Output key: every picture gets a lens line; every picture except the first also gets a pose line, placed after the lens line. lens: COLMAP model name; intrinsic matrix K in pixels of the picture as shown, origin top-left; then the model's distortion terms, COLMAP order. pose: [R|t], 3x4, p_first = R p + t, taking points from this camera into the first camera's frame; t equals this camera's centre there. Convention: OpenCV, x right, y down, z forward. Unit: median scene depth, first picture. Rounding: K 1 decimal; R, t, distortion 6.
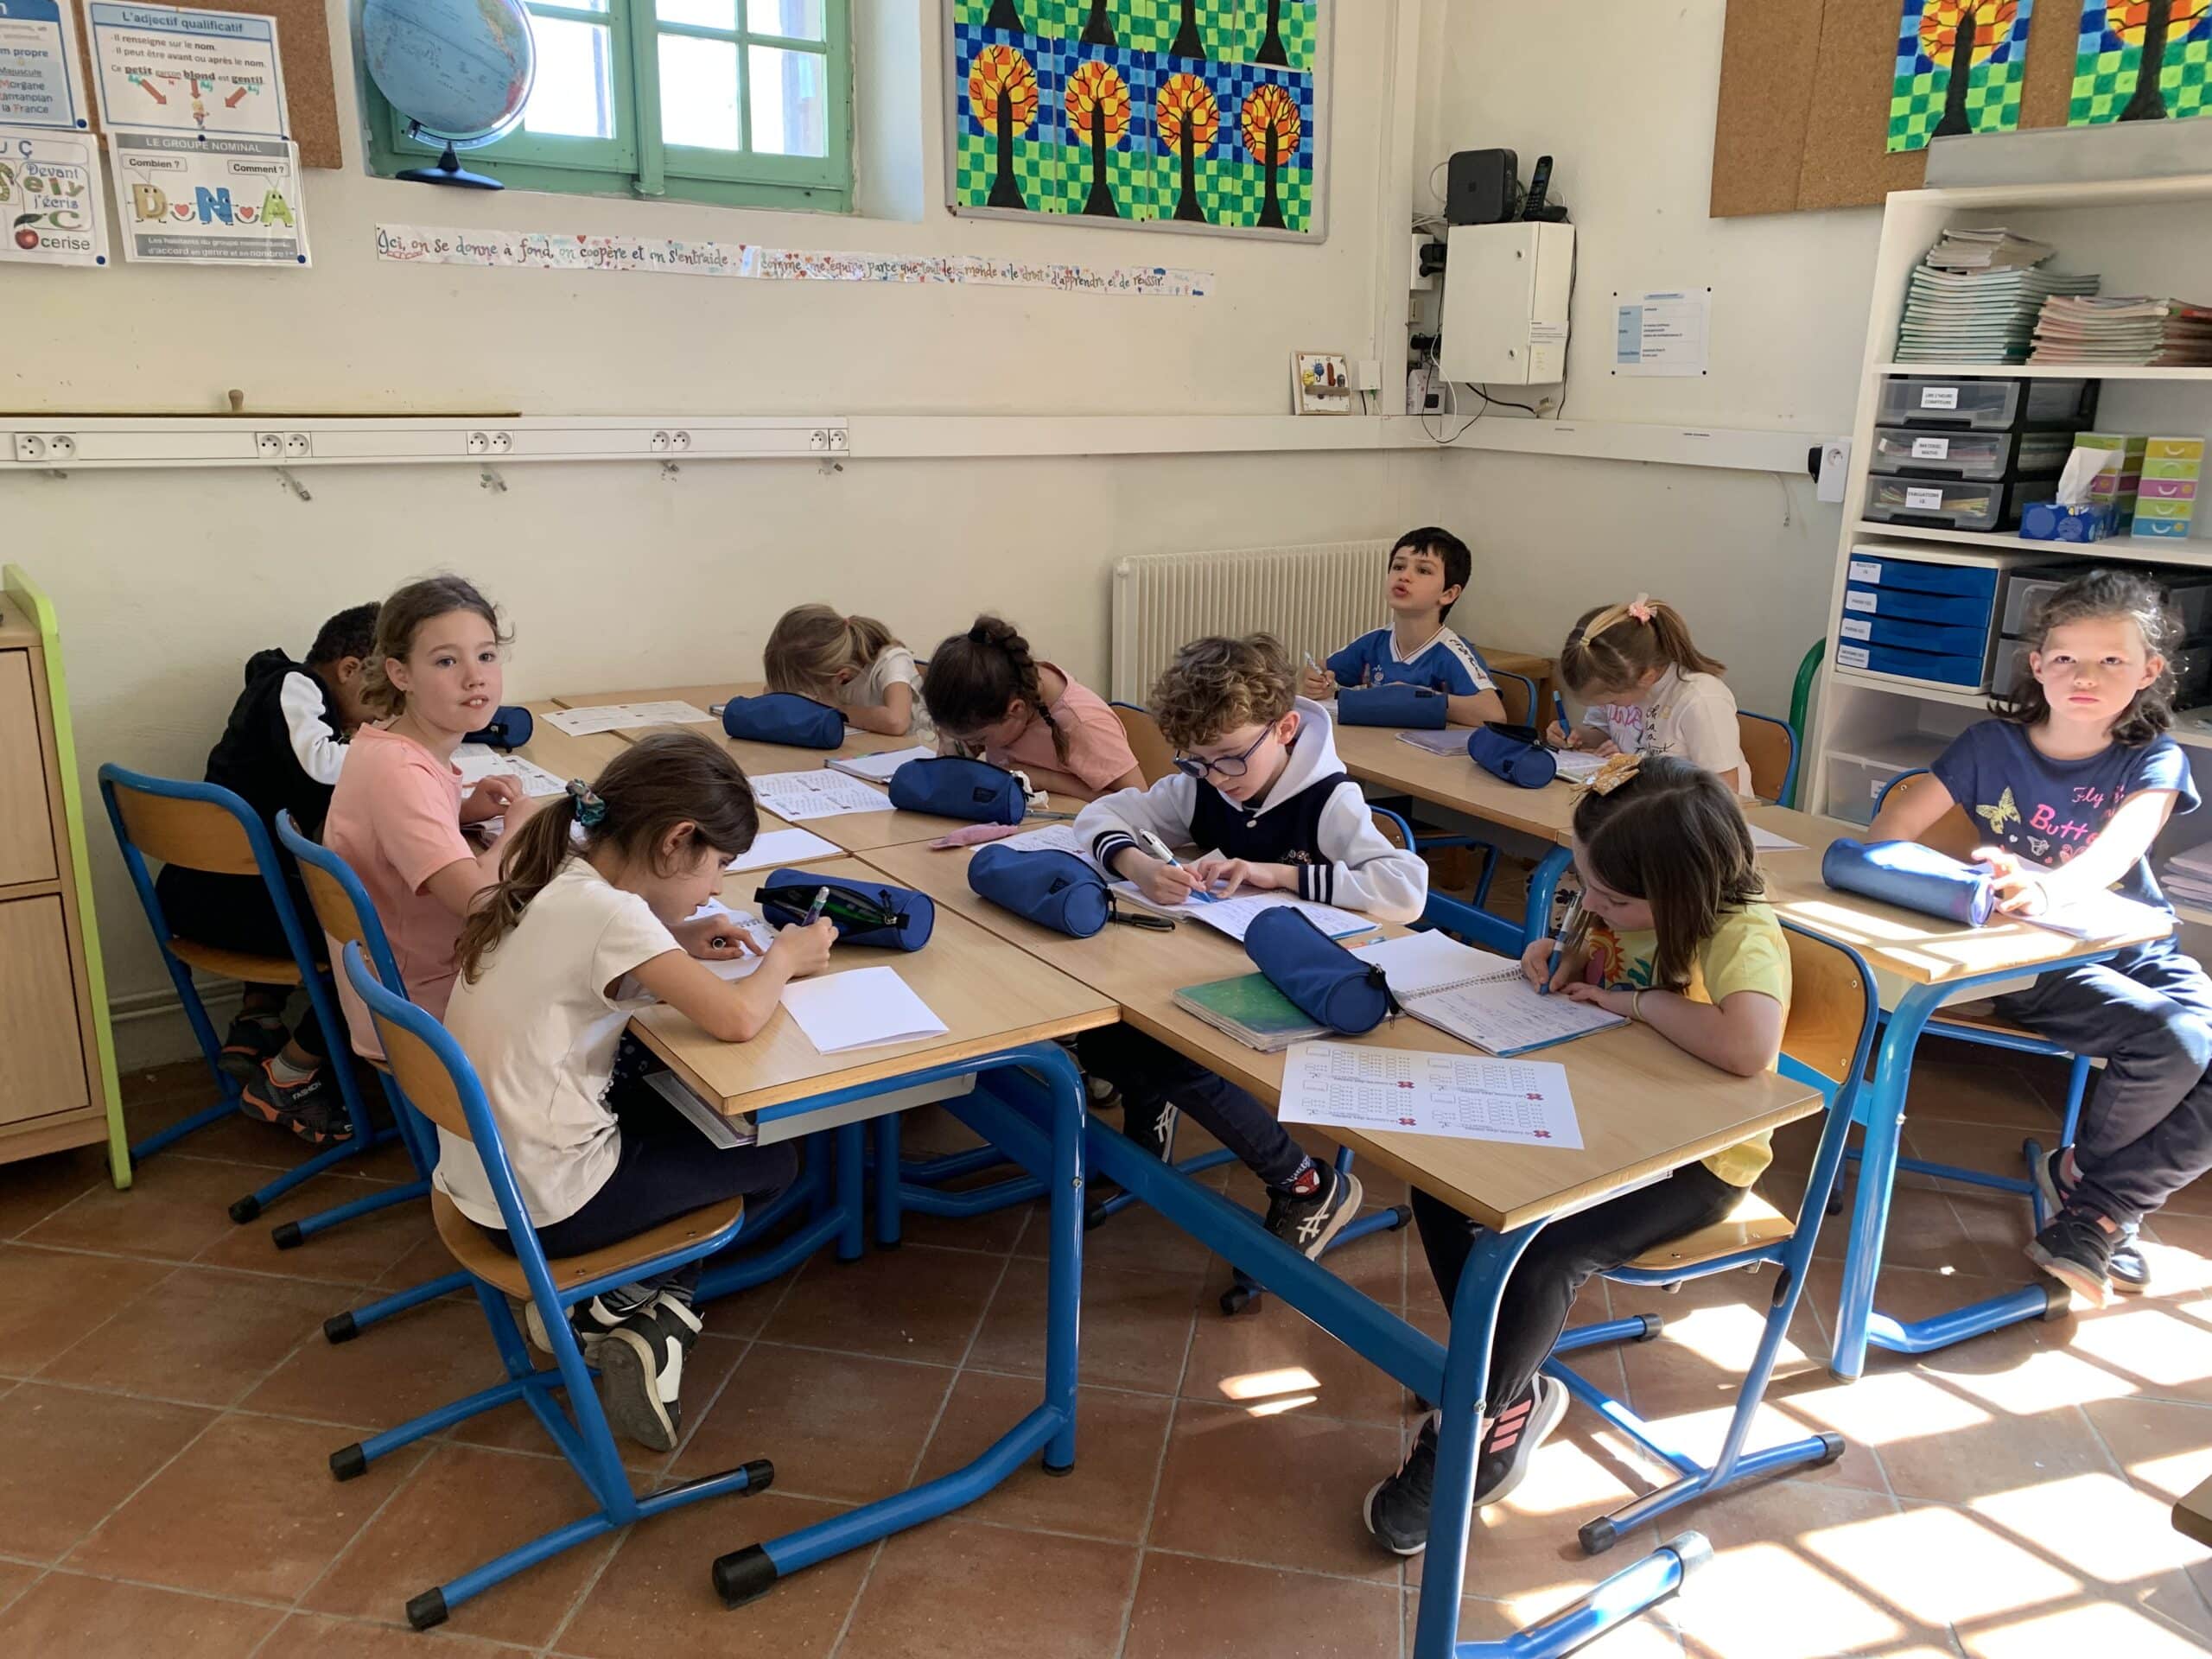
lens RADIAL K [[1661.5, 0, 1112.2], [0, 1661.5, 813.3], [0, 0, 1]] dist [0.027147, -0.025060]
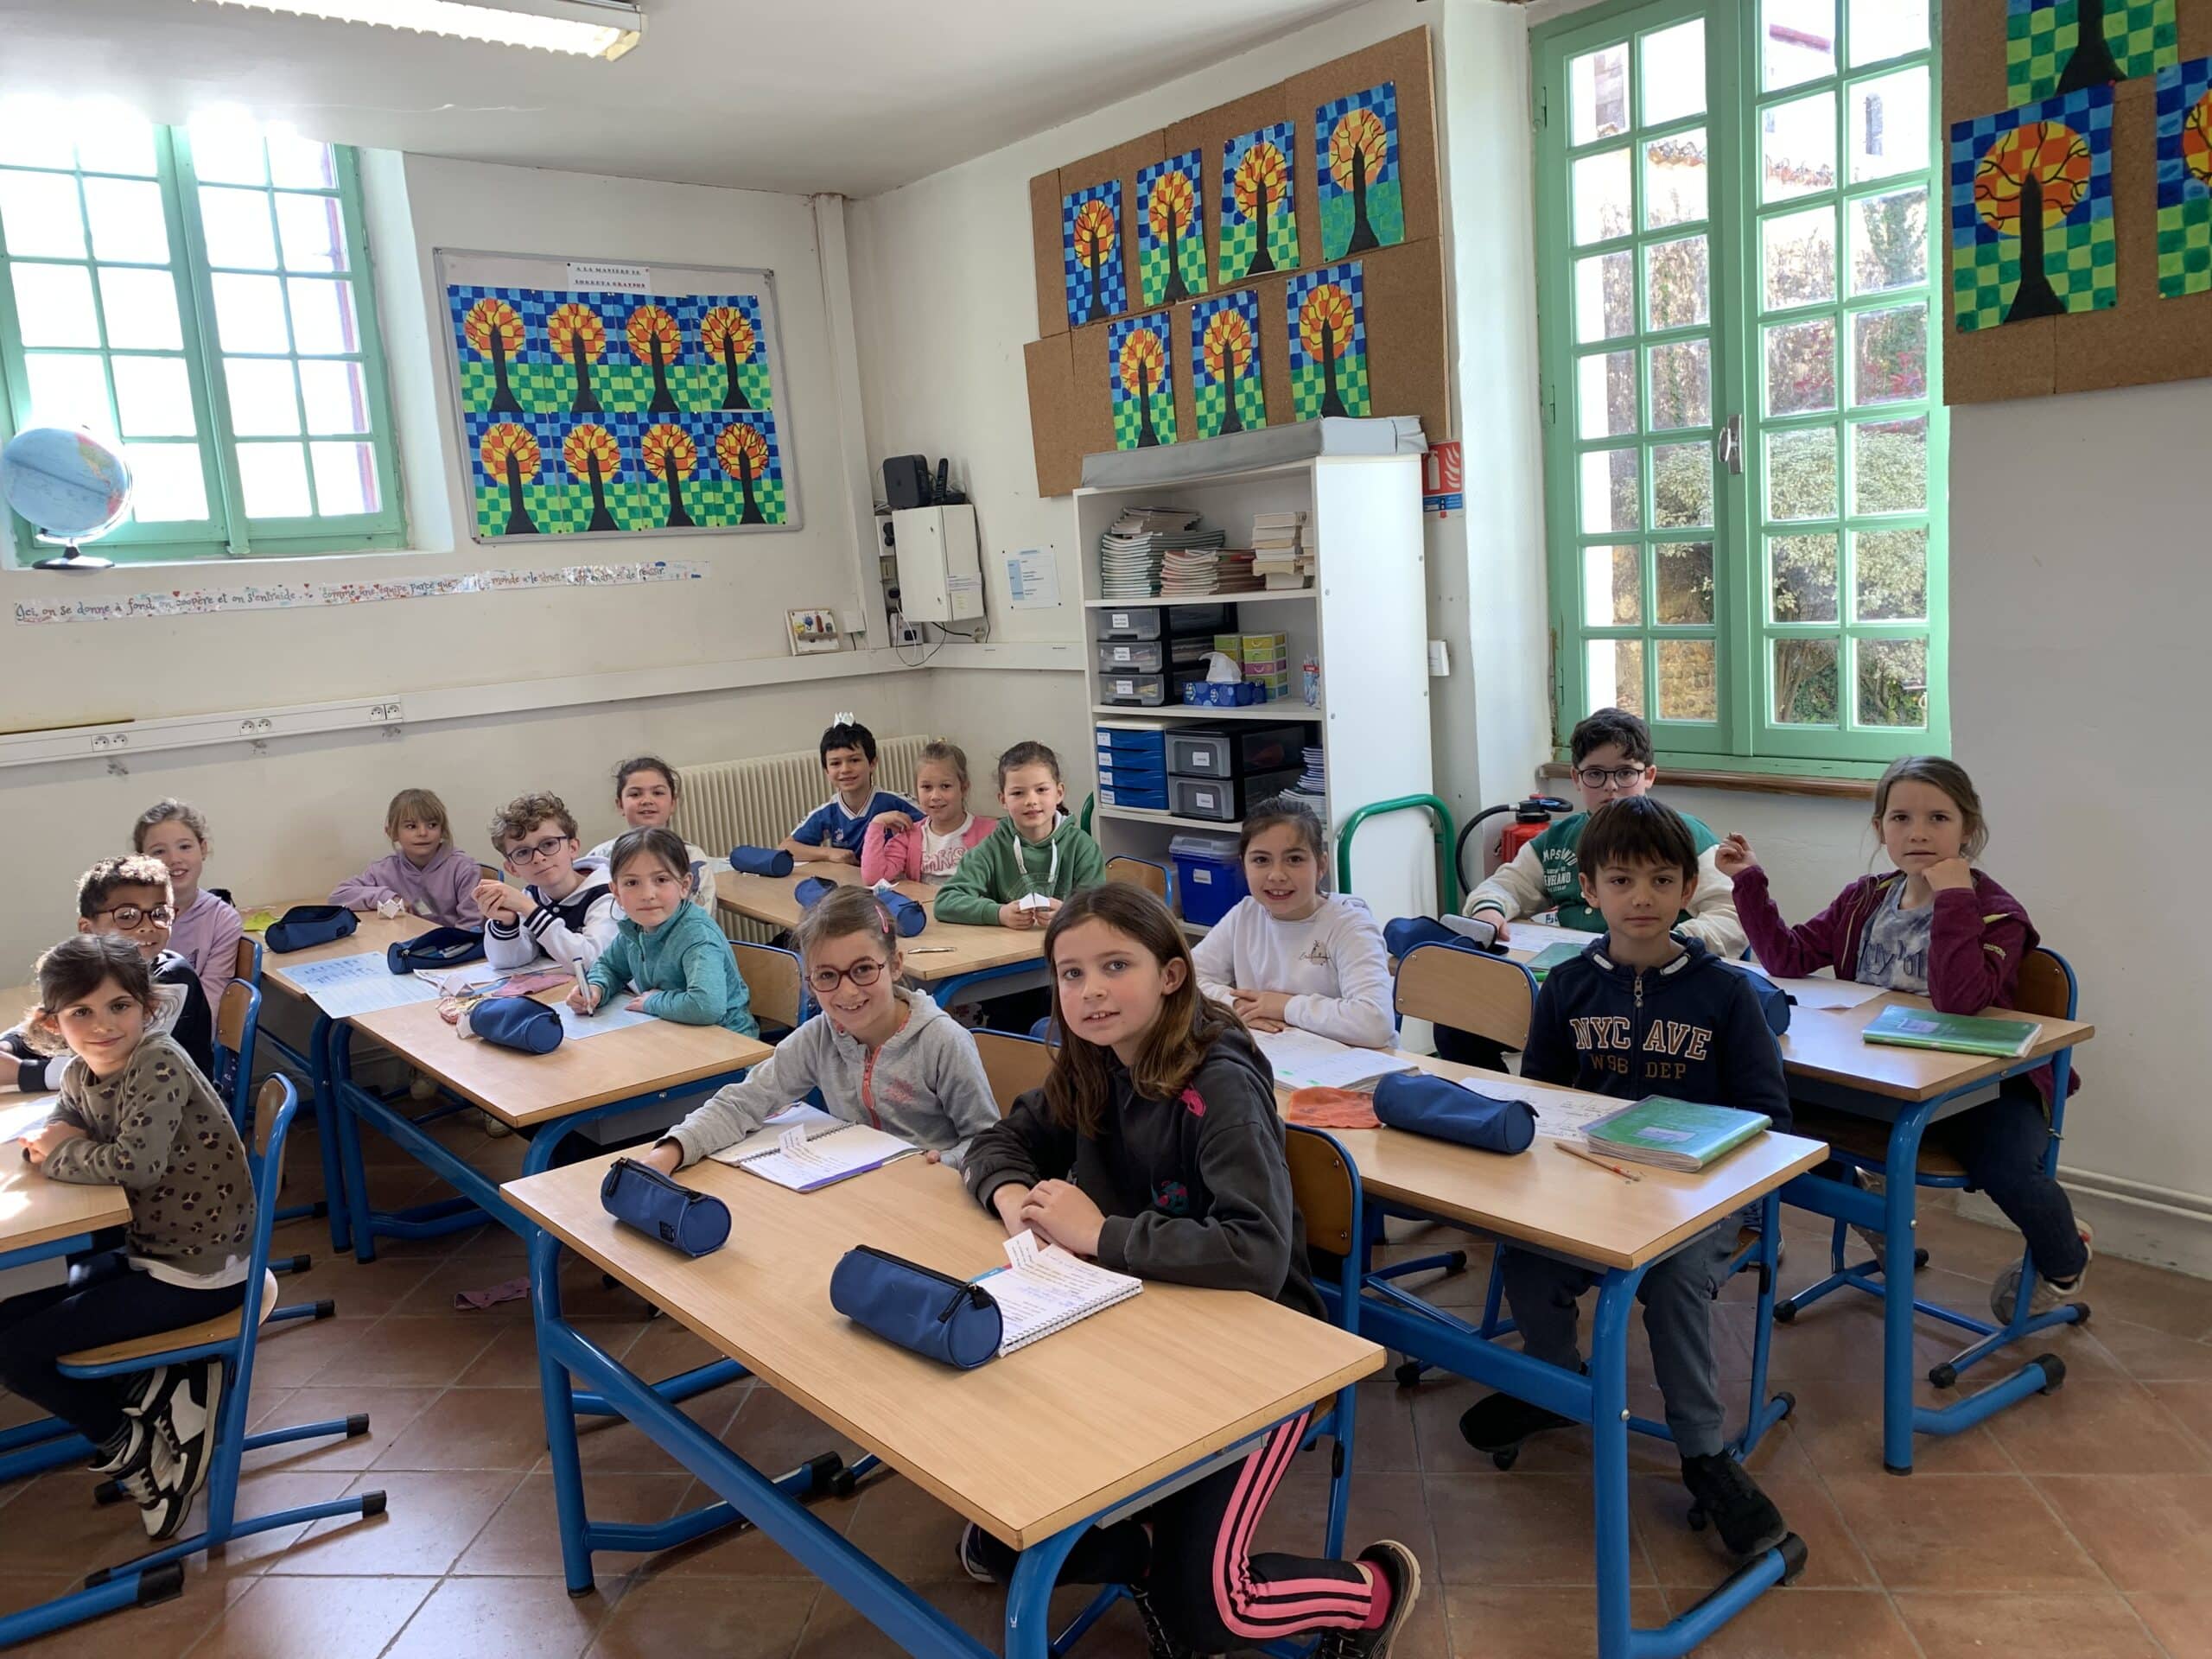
lens RADIAL K [[1661.5, 0, 1100.5], [0, 1661.5, 848.3], [0, 0, 1]] dist [0.027147, -0.025060]
pose [[0.993191, -0.098542, 0.062131, 0.291103], [0.104238, 0.989878, -0.096309, 0.073483], [-0.052012, 0.102129, 0.993410, -0.354956]]
